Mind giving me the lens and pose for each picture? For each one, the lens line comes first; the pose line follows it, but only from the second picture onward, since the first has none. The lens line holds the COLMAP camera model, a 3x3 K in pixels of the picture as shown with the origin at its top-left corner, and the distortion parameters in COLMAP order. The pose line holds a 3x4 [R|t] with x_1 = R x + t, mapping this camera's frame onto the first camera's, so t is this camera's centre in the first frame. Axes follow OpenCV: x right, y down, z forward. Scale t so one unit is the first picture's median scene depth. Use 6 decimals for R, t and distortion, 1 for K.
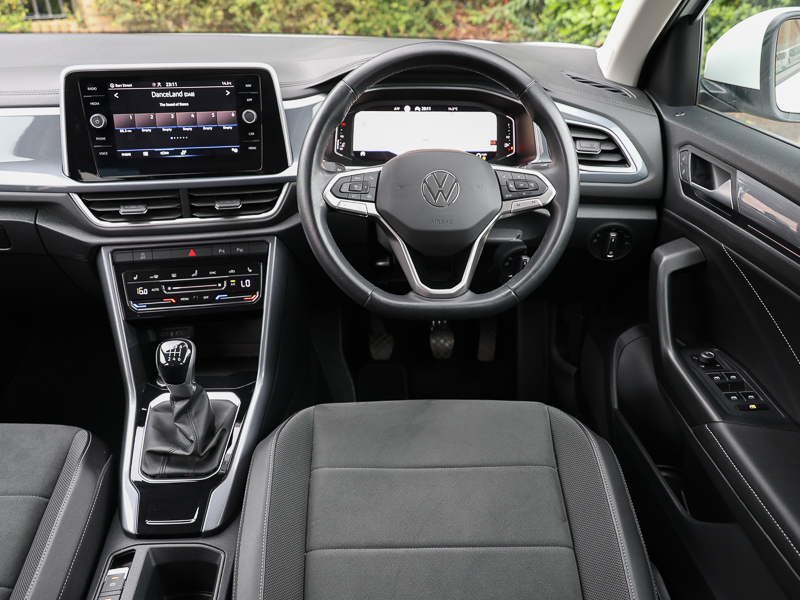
lens RADIAL K [[661.0, 0, 400.0], [0, 661.0, 300.0], [0, 0, 1]] dist [0.016962, 0.001690]
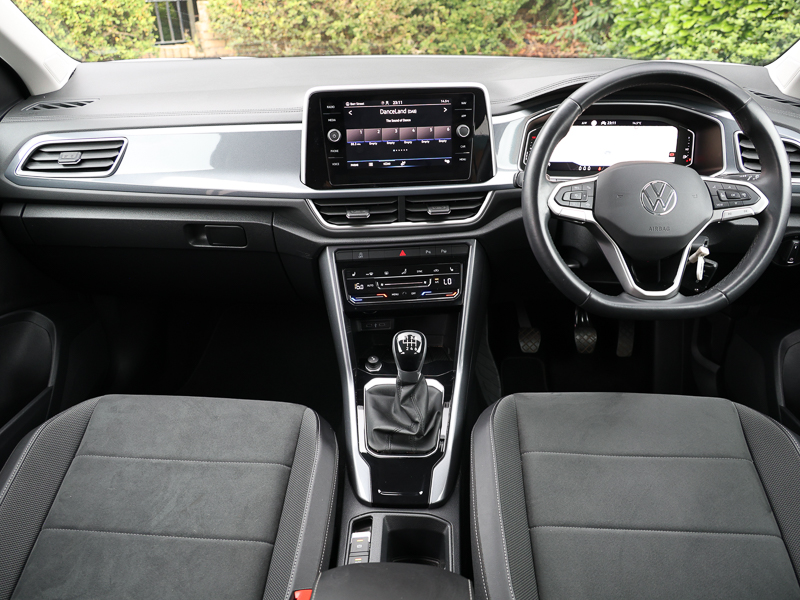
lens RADIAL K [[600.6, 0, 400.0], [0, 600.6, 300.0], [0, 0, 1]] dist [0.004706, 0.002383]
pose [[0.996307, 0.022841, -0.082772, -0.241048], [-0.022076, 0.999705, 0.010154, -0.002819], [0.082979, -0.008290, 0.996517, -0.009245]]
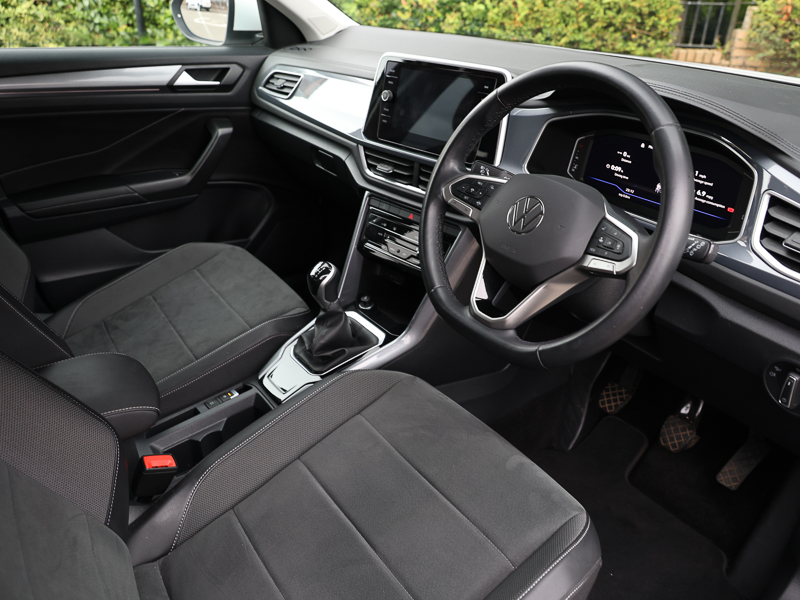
lens RADIAL K [[600.6, 0, 400.0], [0, 600.6, 300.0], [0, 0, 1]] dist [0.004706, 0.002383]
pose [[0.560960, 0.396769, -0.726566, 0.547340], [-0.403480, 0.897399, 0.178545, -0.125257], [0.722861, 0.192998, 0.663493, 0.299330]]
